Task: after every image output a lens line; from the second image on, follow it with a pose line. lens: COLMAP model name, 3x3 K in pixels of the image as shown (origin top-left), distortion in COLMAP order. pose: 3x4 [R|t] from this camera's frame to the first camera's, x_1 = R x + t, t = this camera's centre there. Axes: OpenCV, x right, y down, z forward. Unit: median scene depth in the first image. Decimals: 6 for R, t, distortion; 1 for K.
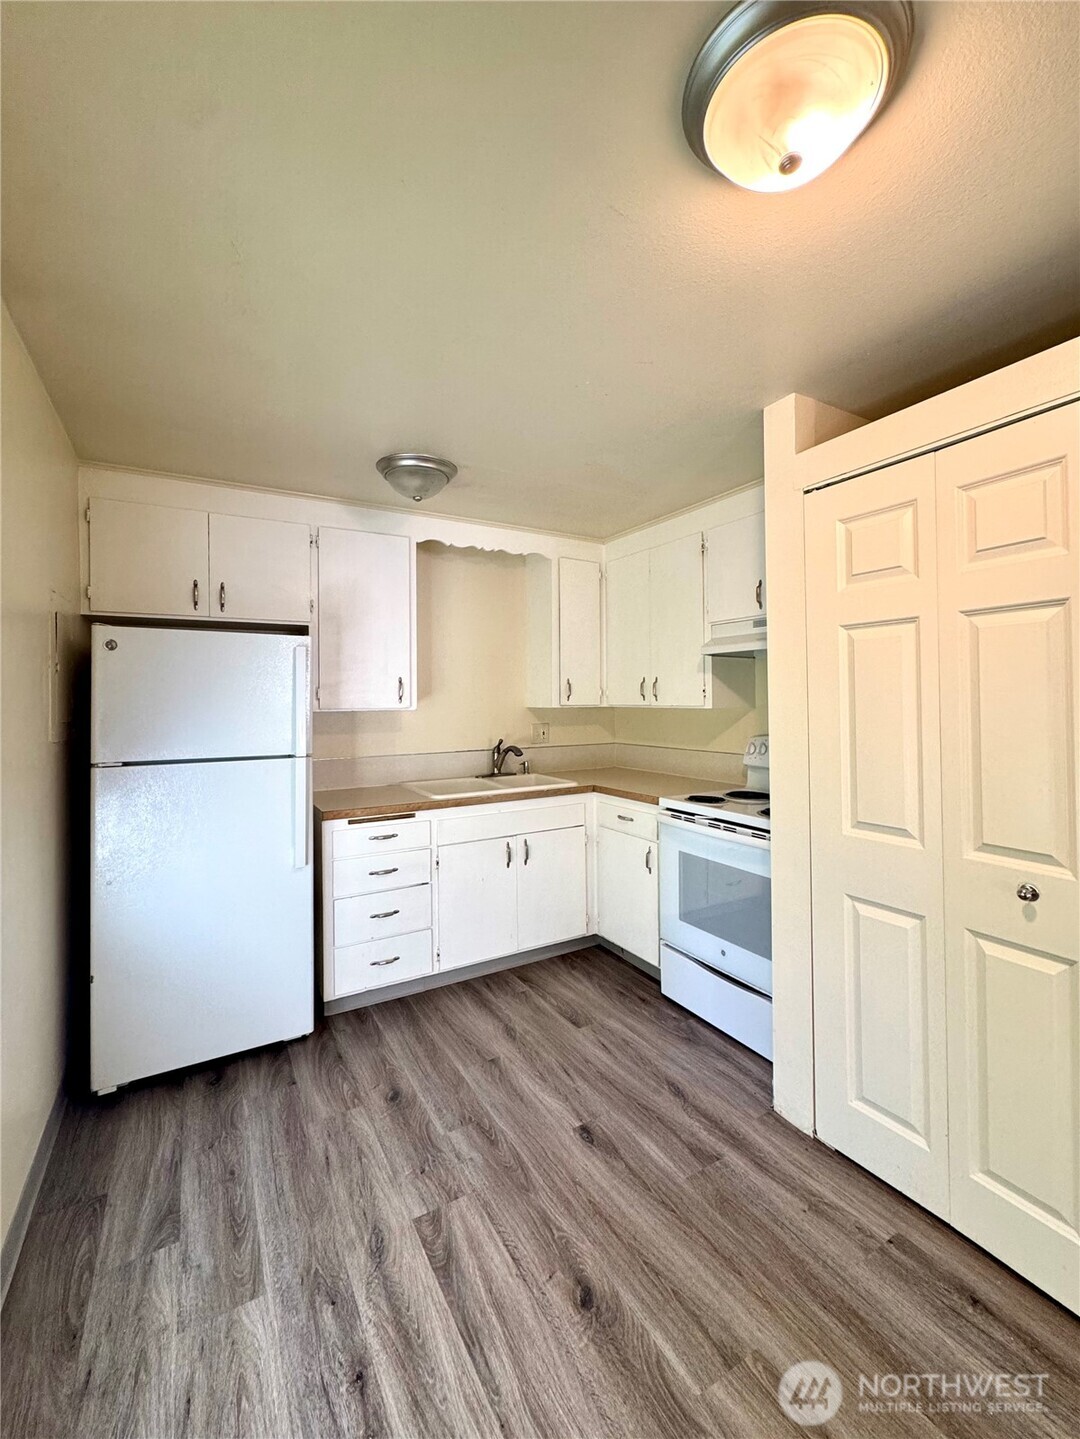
lens RADIAL K [[573.3, 0, 539.4], [0, 573.3, 710.6], [0, 0, 1]] dist [0.000211, -0.000195]
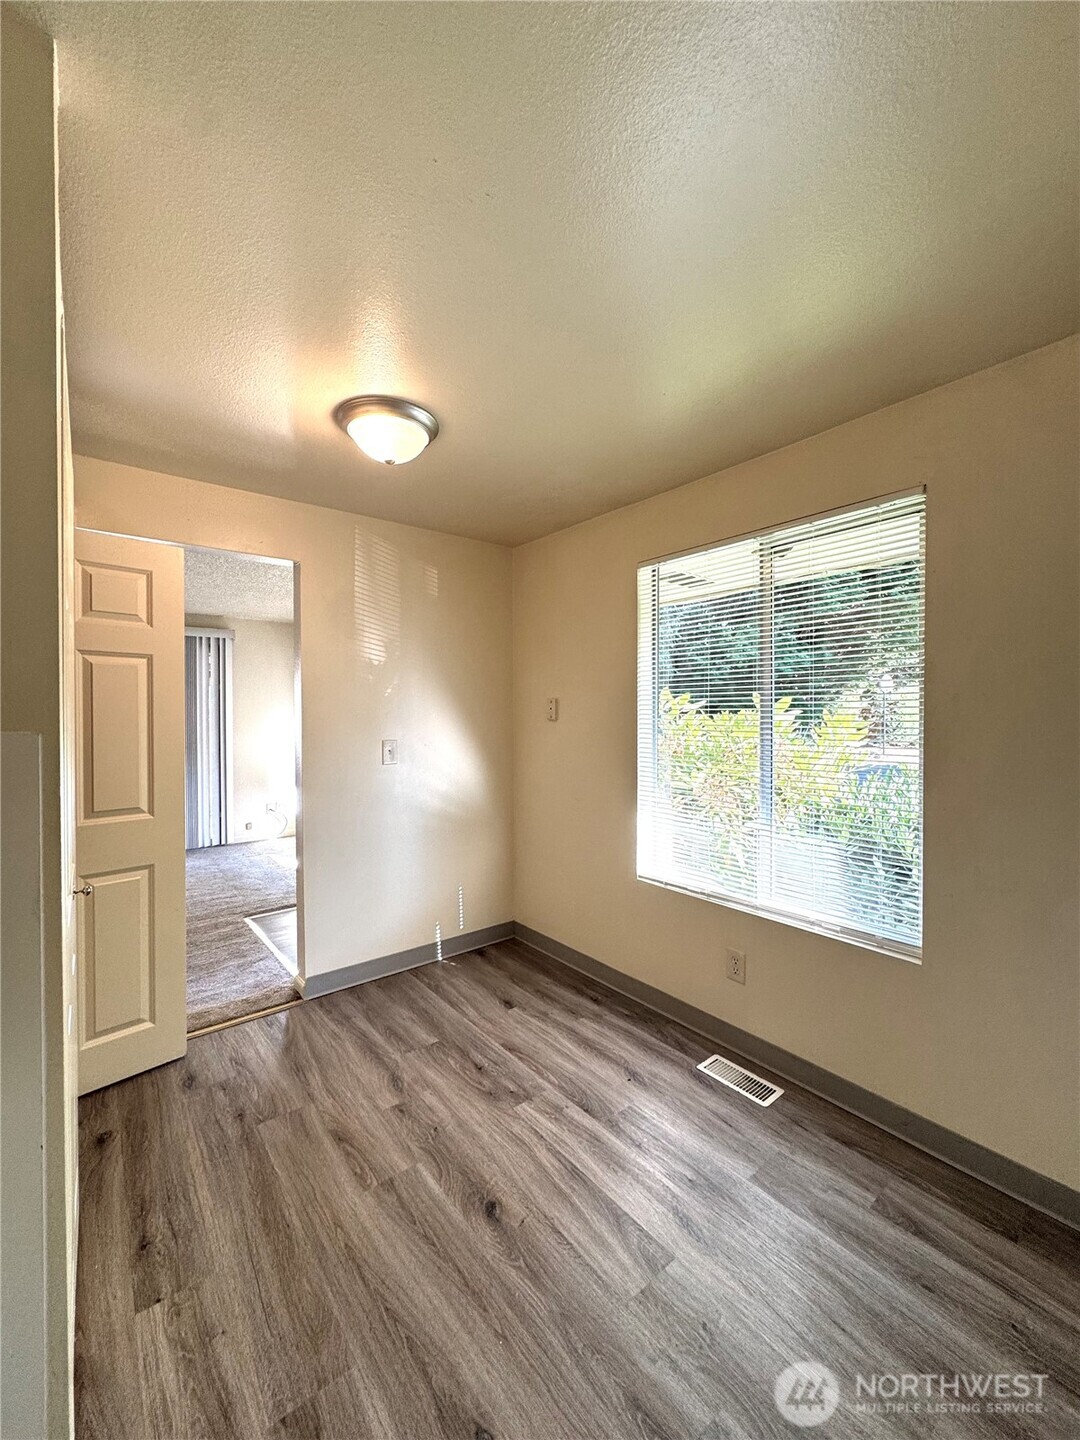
lens RADIAL K [[573.7, 0, 540.0], [0, 573.7, 709.4], [0, 0, 1]] dist [0.000211, -0.000195]
pose [[-0.988416, 0.008389, -0.151540, 0.139605], [0.006912, 0.999923, 0.010273, -0.024576], [0.151614, 0.009106, -0.988398, 1.991611]]
